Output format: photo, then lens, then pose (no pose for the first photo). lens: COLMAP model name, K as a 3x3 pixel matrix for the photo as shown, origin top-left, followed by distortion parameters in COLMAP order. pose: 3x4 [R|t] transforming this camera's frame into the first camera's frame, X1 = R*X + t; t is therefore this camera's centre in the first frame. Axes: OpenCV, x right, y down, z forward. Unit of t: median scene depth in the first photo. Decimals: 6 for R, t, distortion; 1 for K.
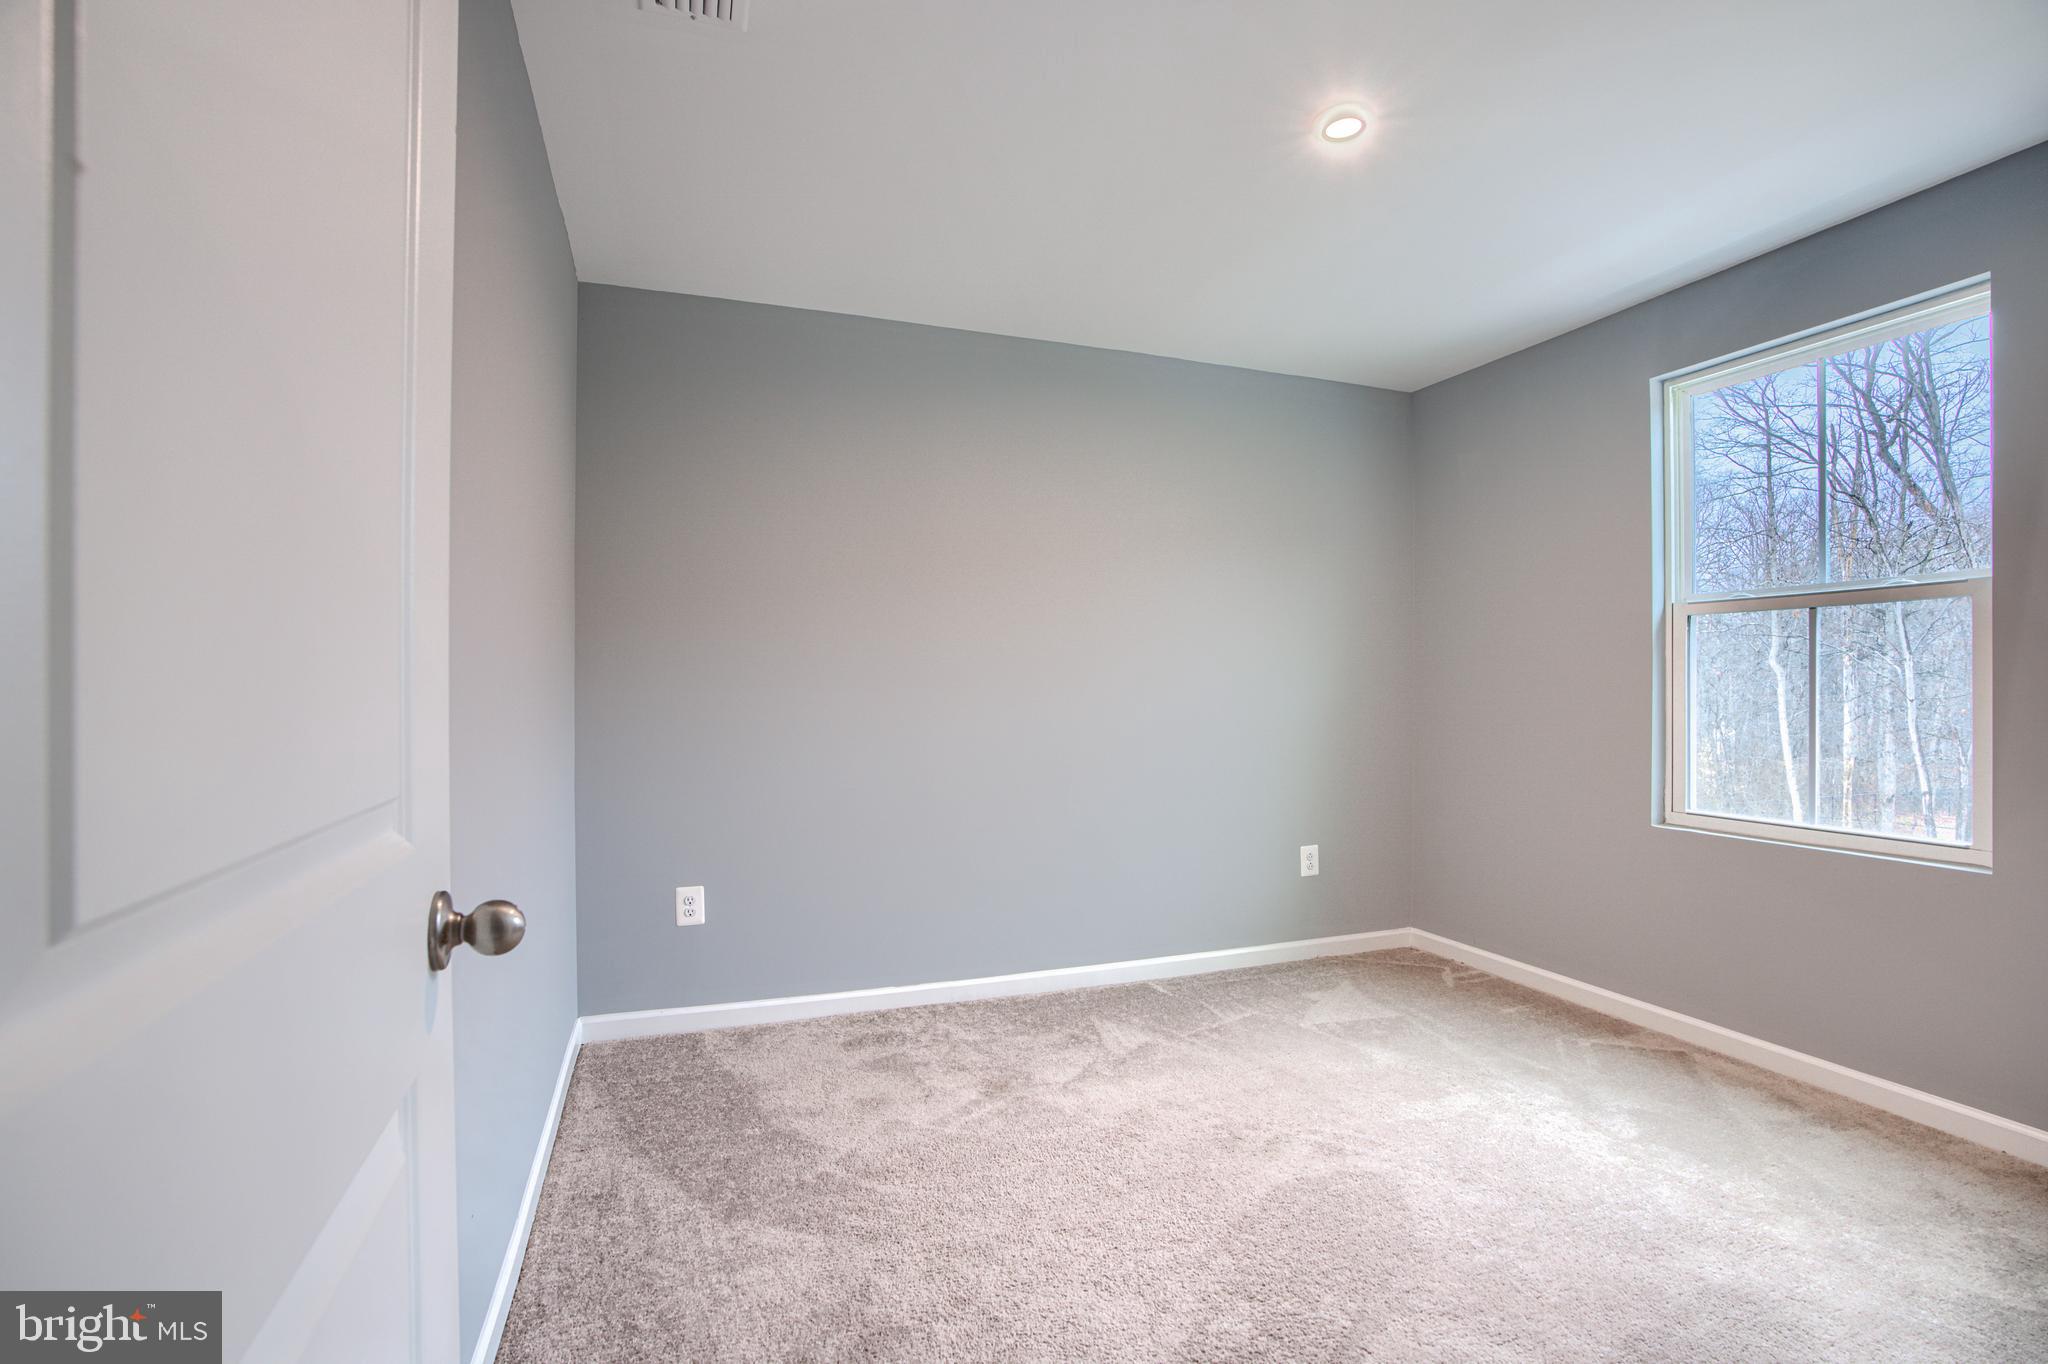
lens RADIAL K [[970.1, 0, 1020.7], [0, 970.1, 683.0], [0, 0, 1]] dist [-0.060018, 0.028323]
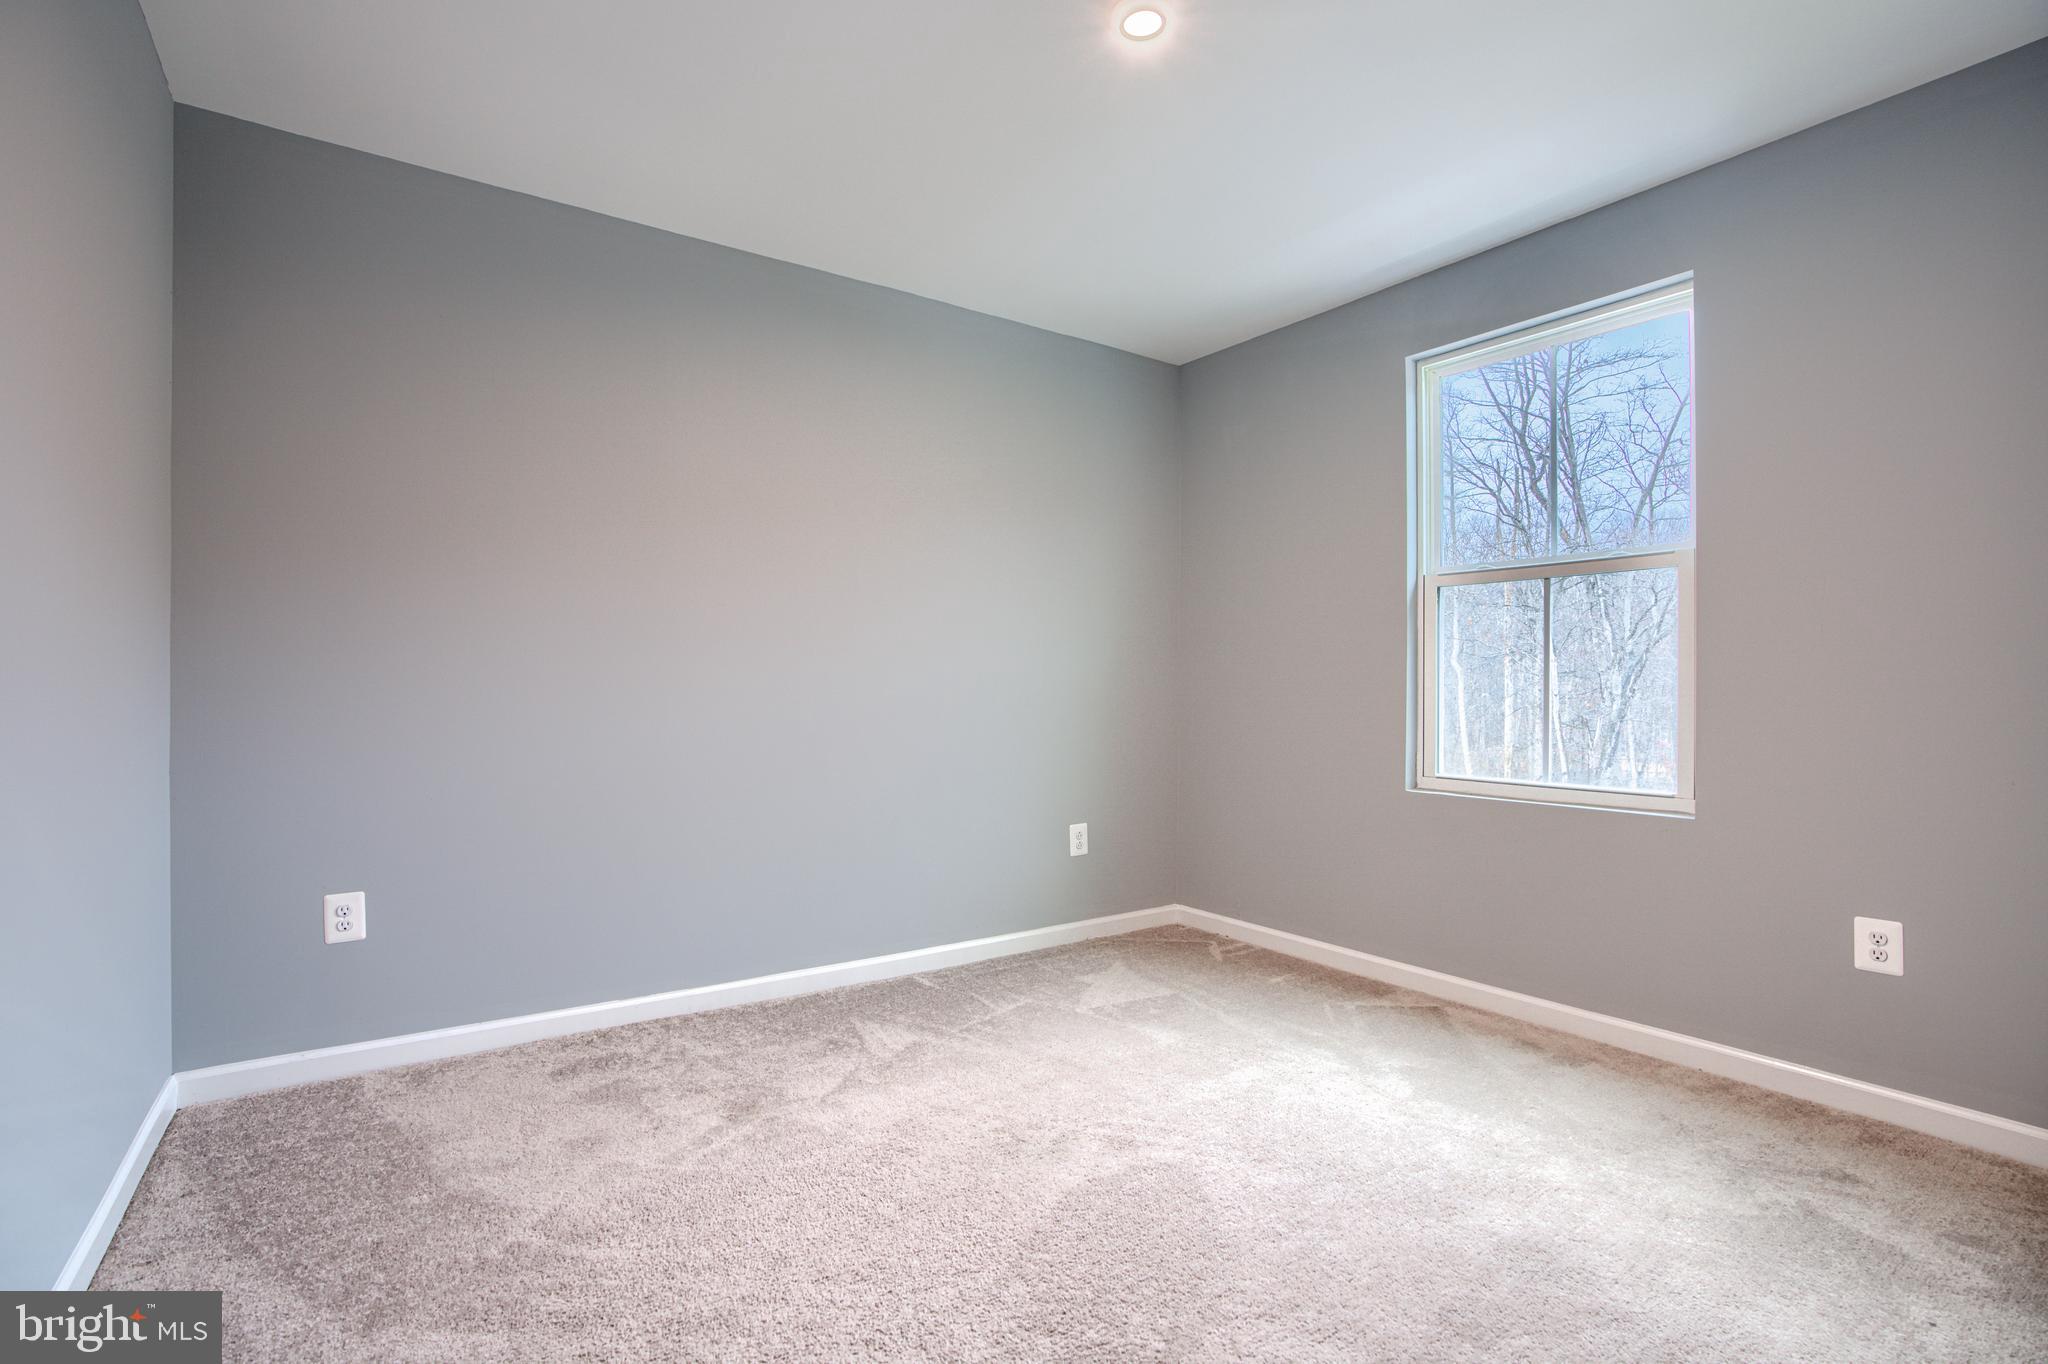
lens RADIAL K [[976.9, 0, 1022.4], [0, 976.9, 690.8], [0, 0, 1]] dist [-0.061102, 0.029516]
pose [[0.968011, -0.001429, 0.250906, 0.001762], [-0.001391, 0.999938, 0.011059, 0.042723], [-0.250906, -0.011054, 0.967948, 0.123394]]
